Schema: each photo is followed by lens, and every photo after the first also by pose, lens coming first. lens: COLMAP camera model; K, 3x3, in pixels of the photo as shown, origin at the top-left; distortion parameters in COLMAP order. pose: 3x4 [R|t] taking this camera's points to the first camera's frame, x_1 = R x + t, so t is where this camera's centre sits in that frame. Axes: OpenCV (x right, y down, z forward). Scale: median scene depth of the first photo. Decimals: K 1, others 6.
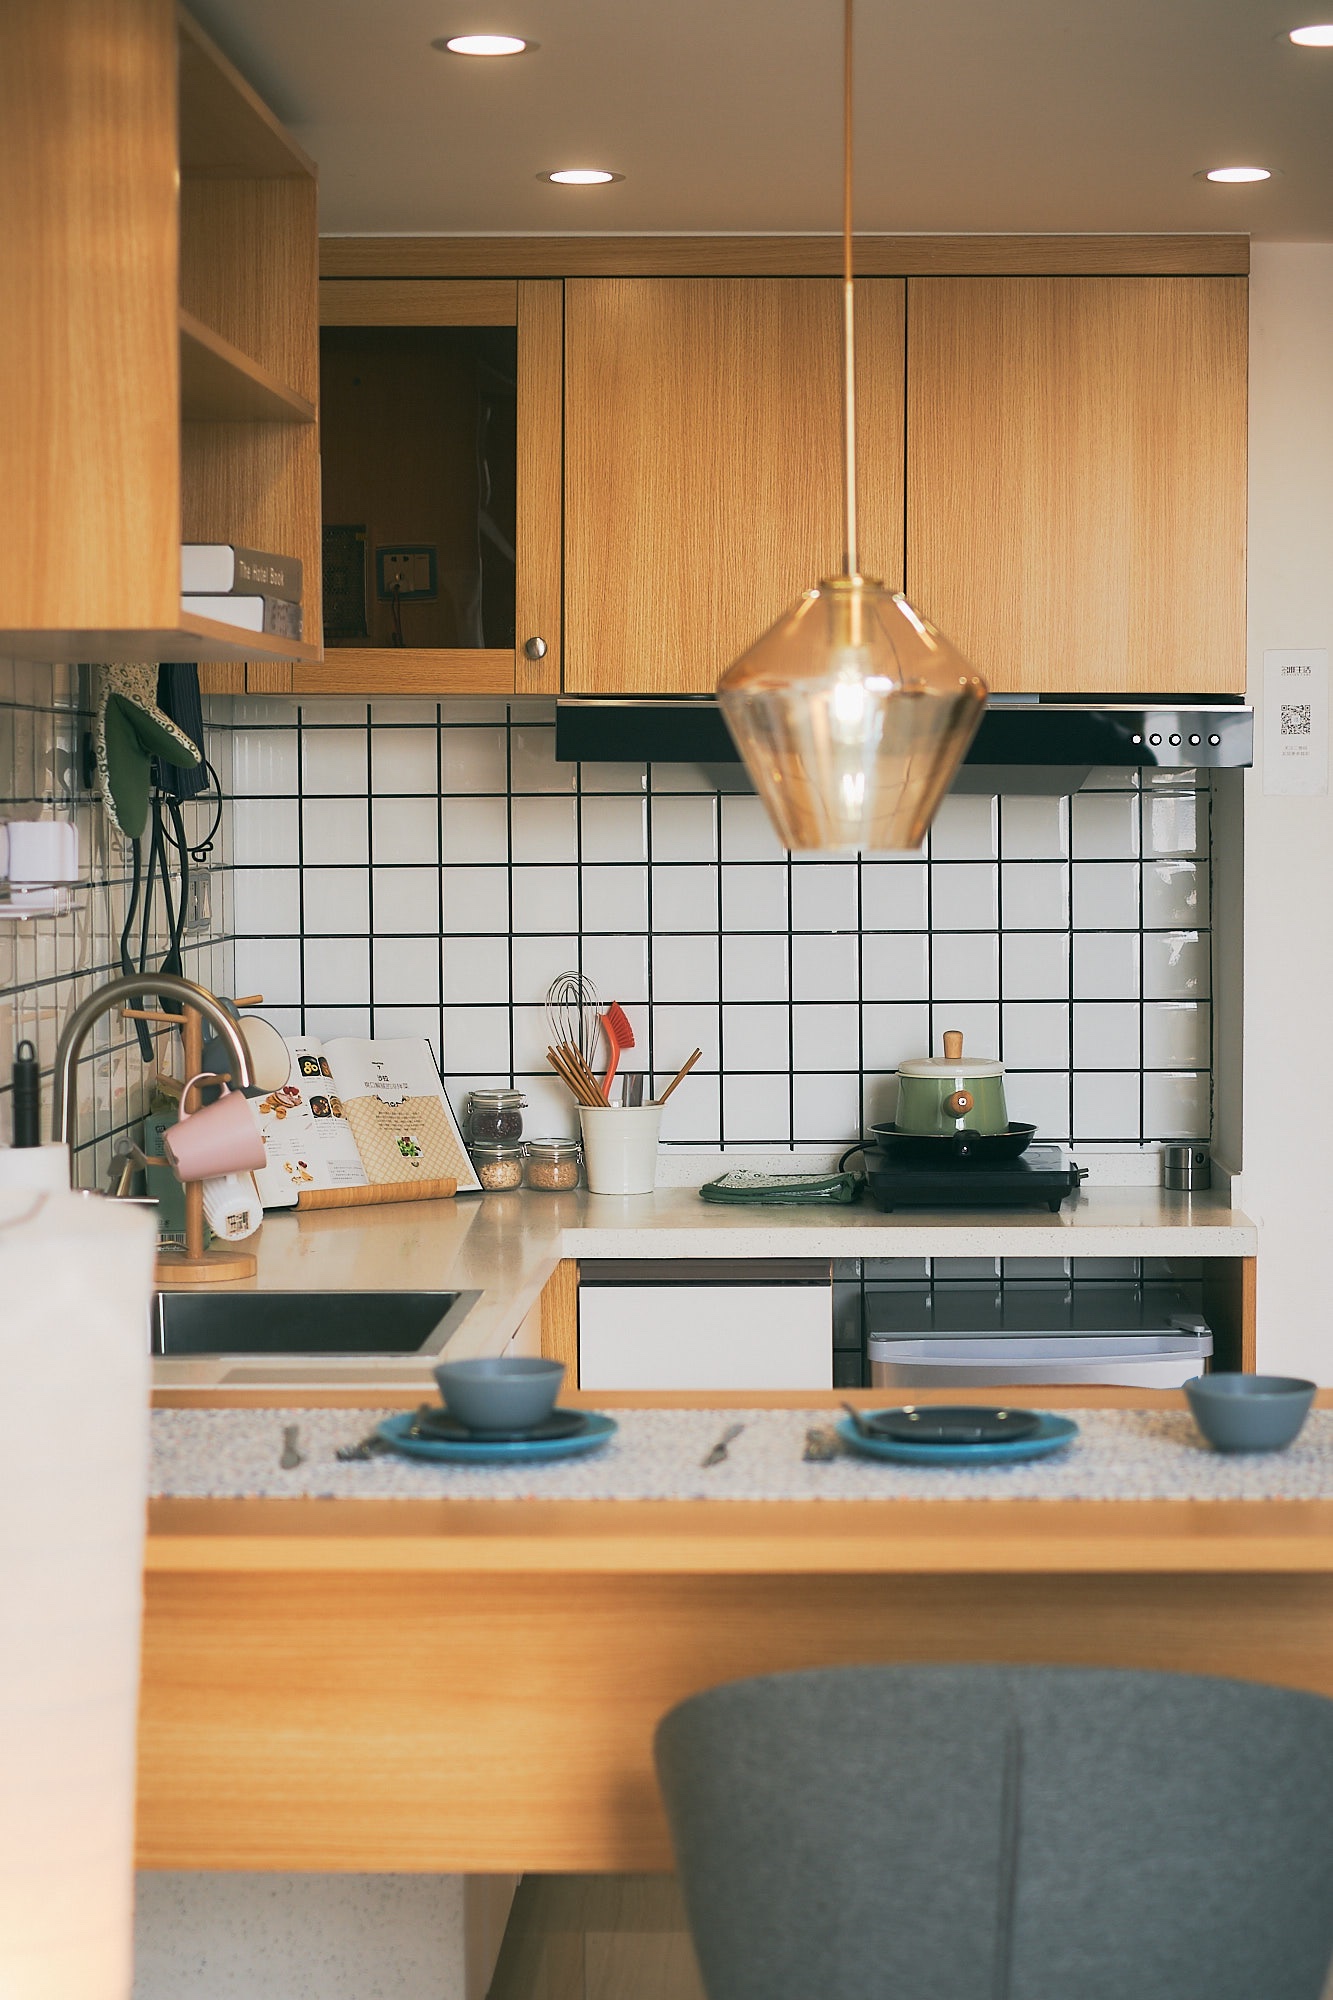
lens RADIAL K [[3690.6, 0, 666.5], [0, 3690.6, 1000.0], [0, 0, 1]] dist [-0.019330, -0.092774]
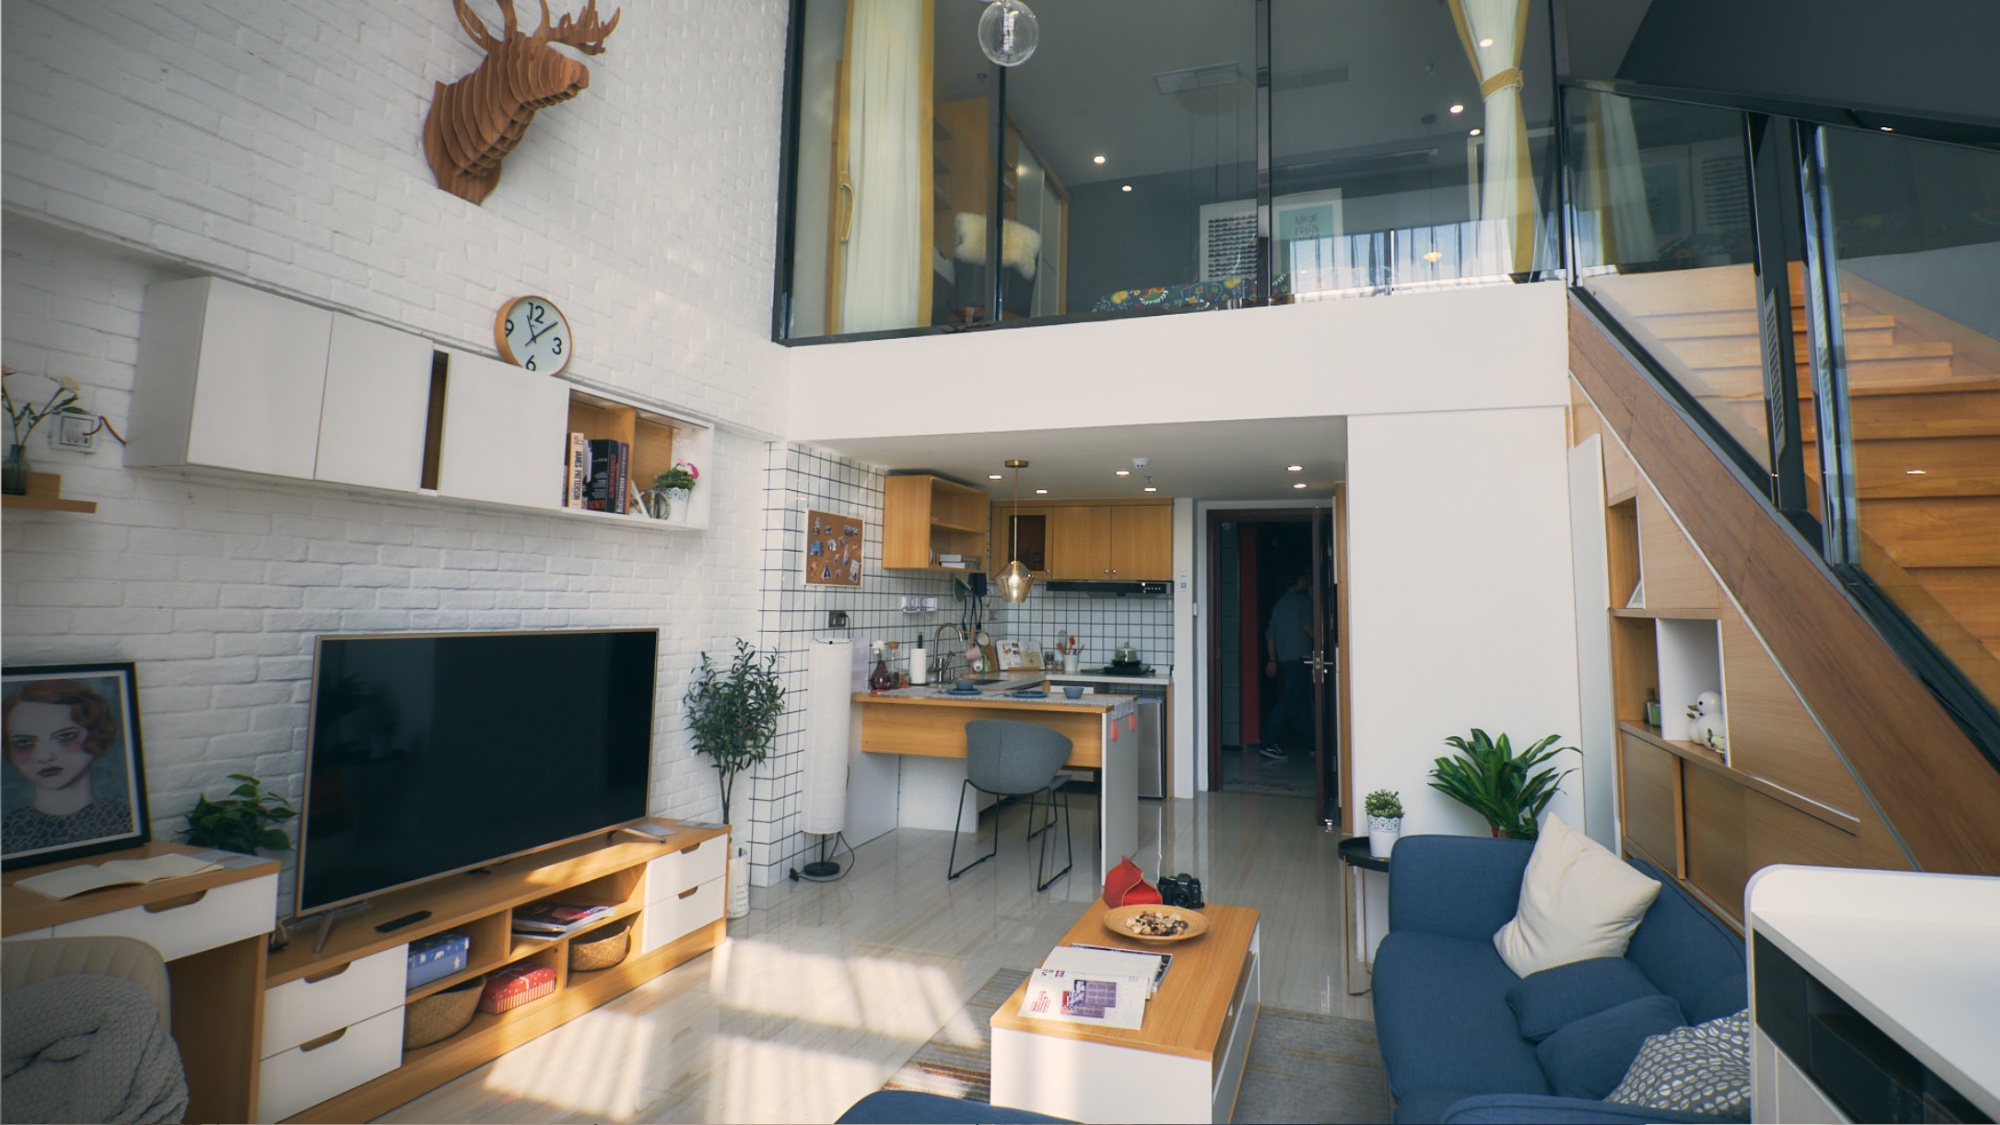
lens RADIAL K [[924.4, 0, 1042.8], [0, 924.4, 510.6], [0, 0, 1]] dist [-0.000133, -0.000010]
pose [[0.960433, -0.009252, -0.278358, 0.357849], [-0.034963, 0.987537, -0.153456, 0.031768], [0.276309, 0.157116, 0.948139, -0.372110]]
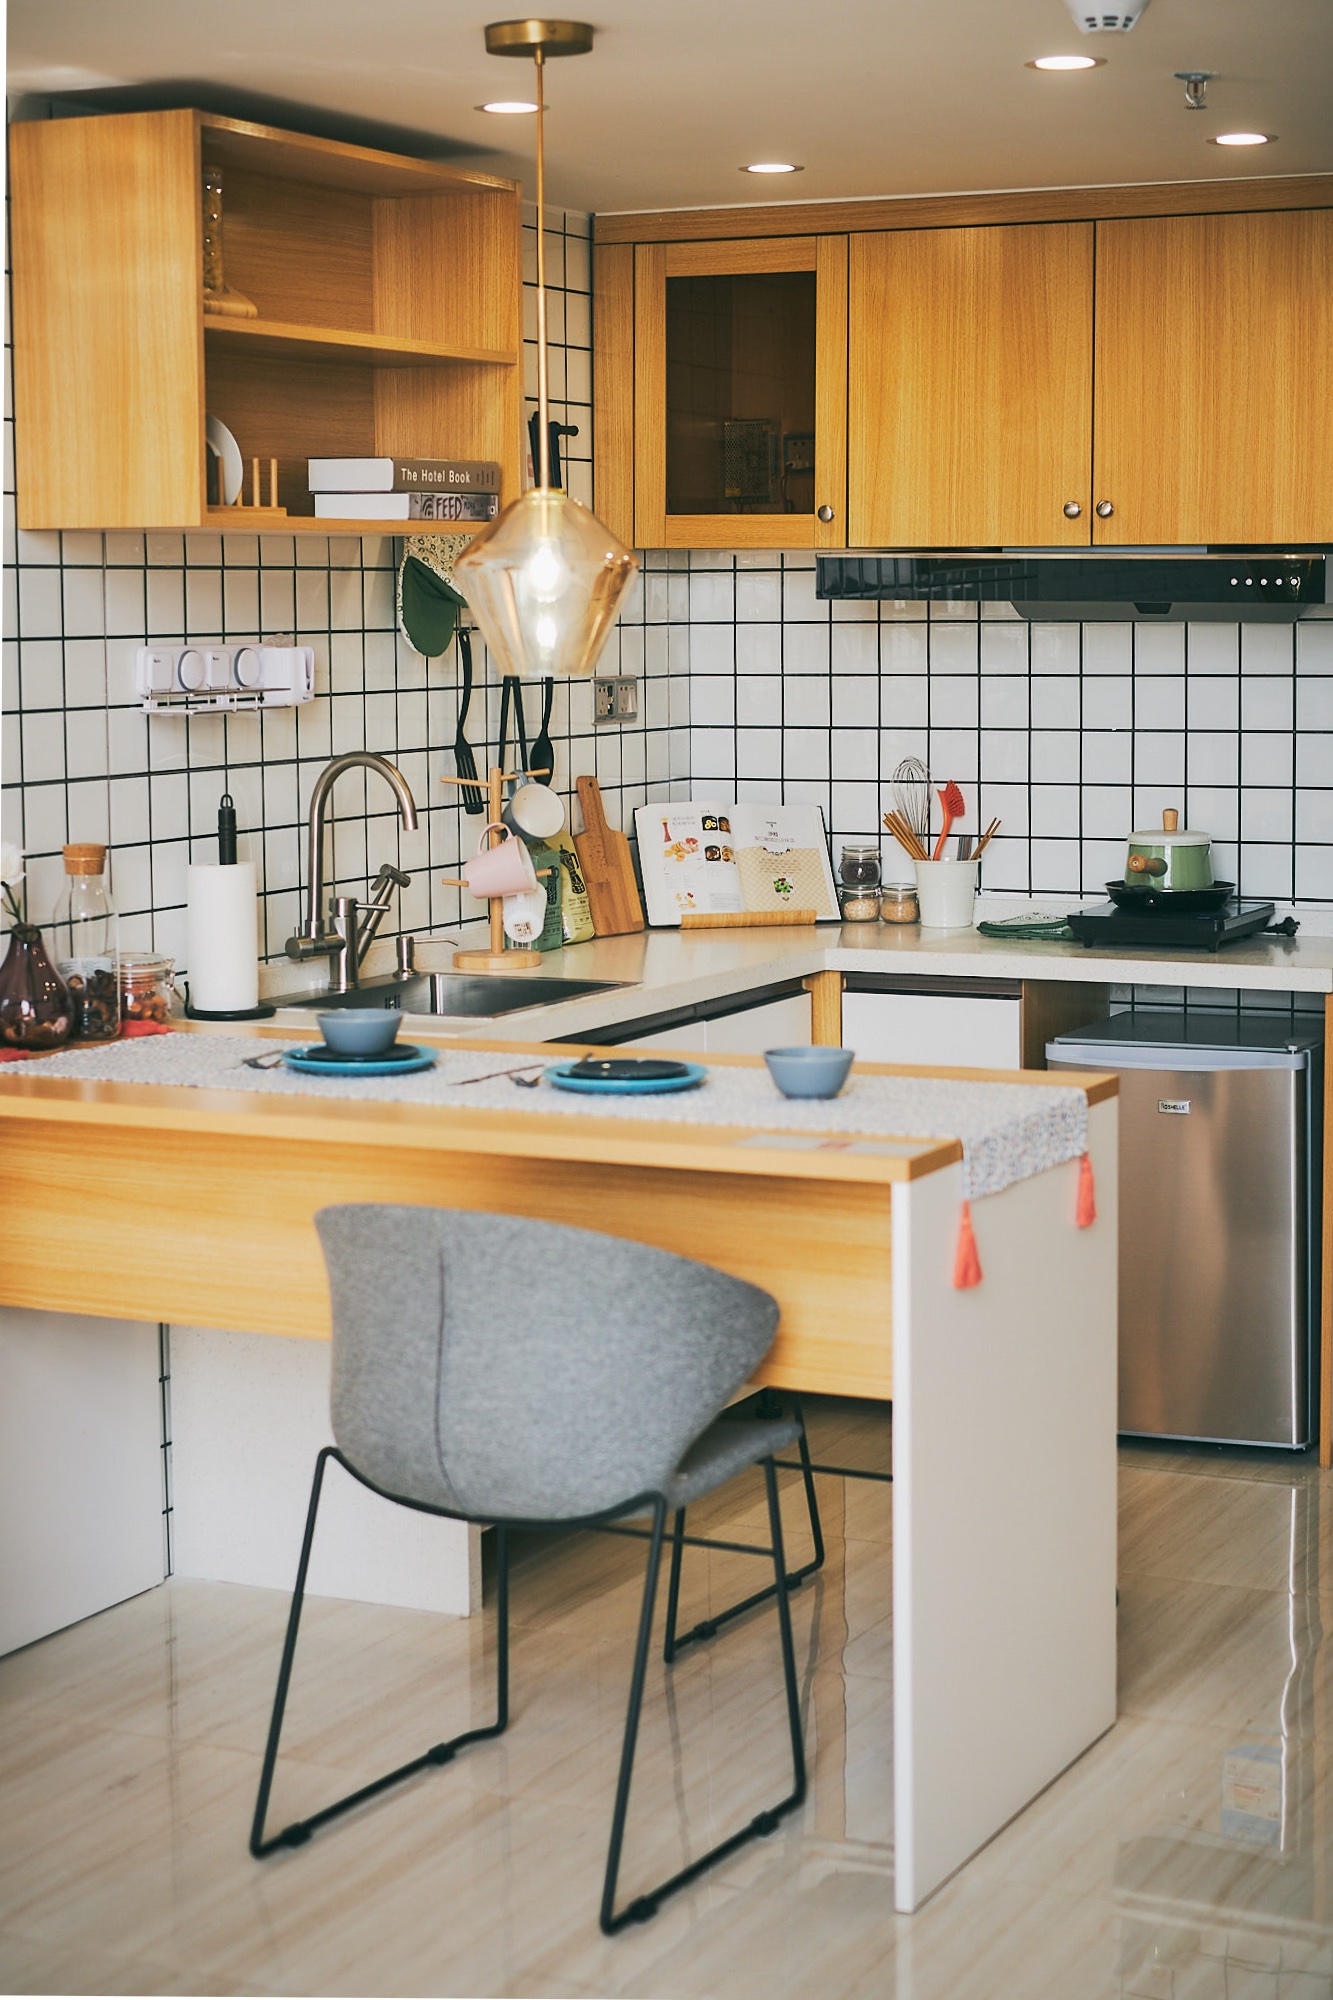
lens RADIAL K [[3311.7, 0, 668.4], [0, 3311.7, 933.5], [0, 0, 1]] dist [-0.045779, 0.359609]
pose [[0.912581, 0.039919, -0.406944, 0.407895], [-0.020644, 0.998452, 0.051649, -0.004338], [0.408376, -0.038733, 0.911992, -0.122083]]
